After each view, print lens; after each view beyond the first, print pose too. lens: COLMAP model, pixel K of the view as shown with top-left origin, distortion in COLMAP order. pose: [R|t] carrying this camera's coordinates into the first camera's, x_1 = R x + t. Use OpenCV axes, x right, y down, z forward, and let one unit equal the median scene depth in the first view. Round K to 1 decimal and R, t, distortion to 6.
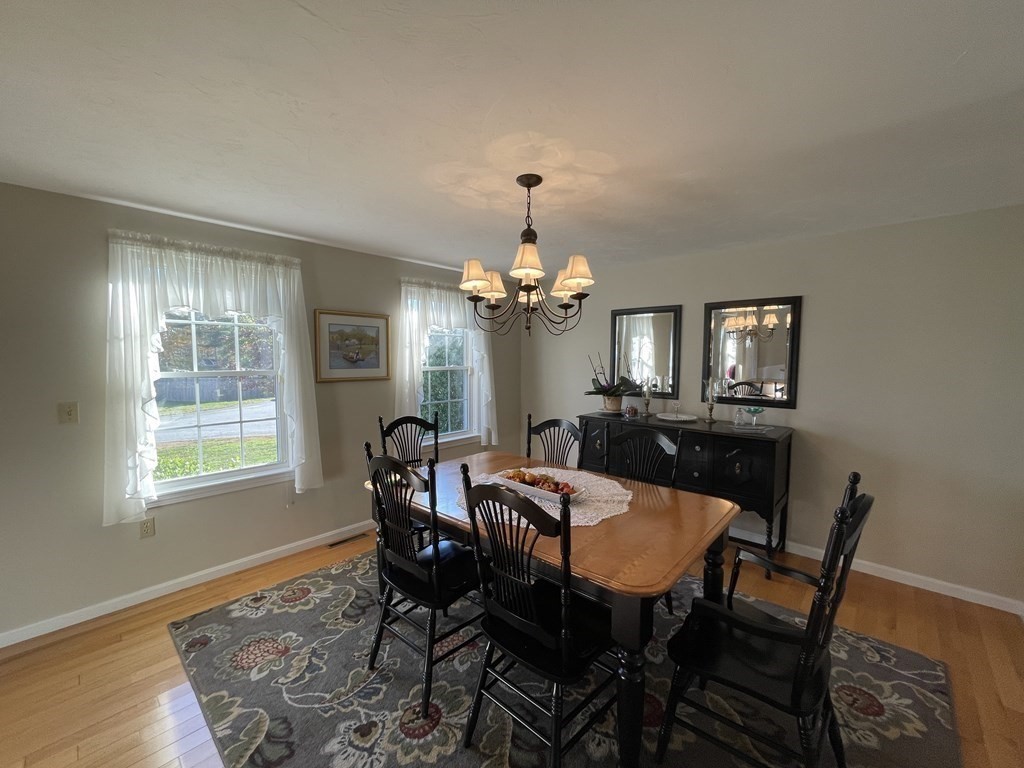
lens RADIAL K [[418.0, 0, 518.0], [0, 418.0, 383.4], [0, 0, 1]] dist [0.008457, 0.000030]
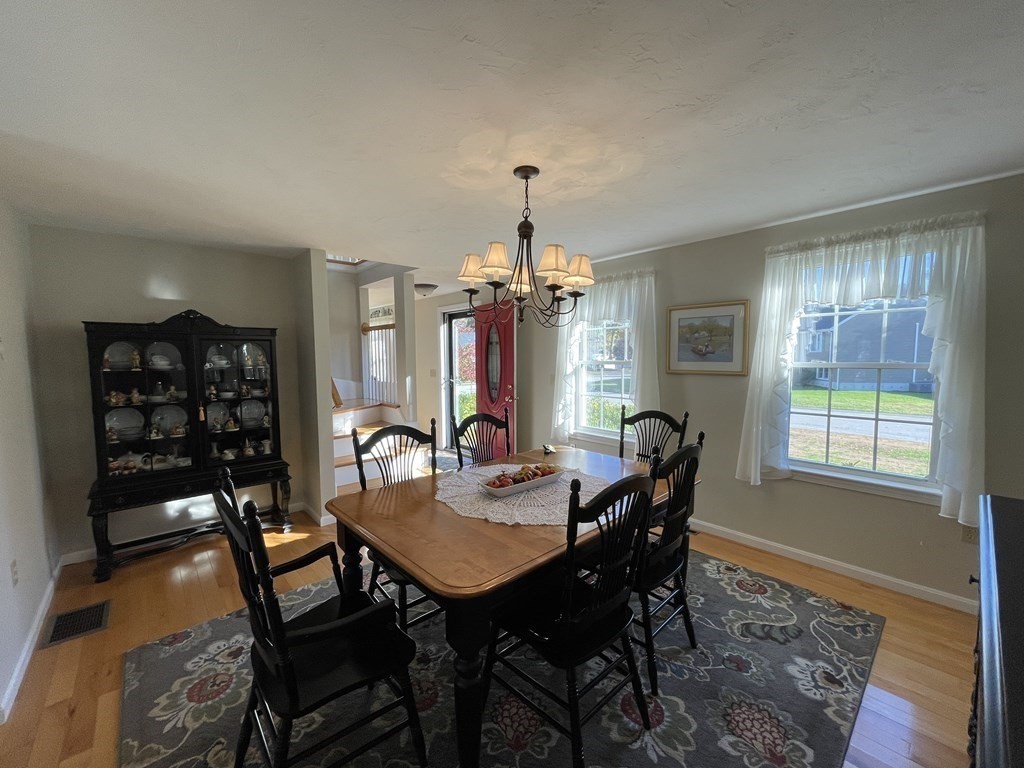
lens RADIAL K [[418.0, 0, 518.0], [0, 418.0, 383.4], [0, 0, 1]] dist [0.008457, 0.000030]
pose [[-0.092162, 0.073504, -0.993027, 0.620012], [-0.049720, 0.995688, 0.078315, -0.038971], [0.994502, 0.056591, -0.088110, 0.652200]]
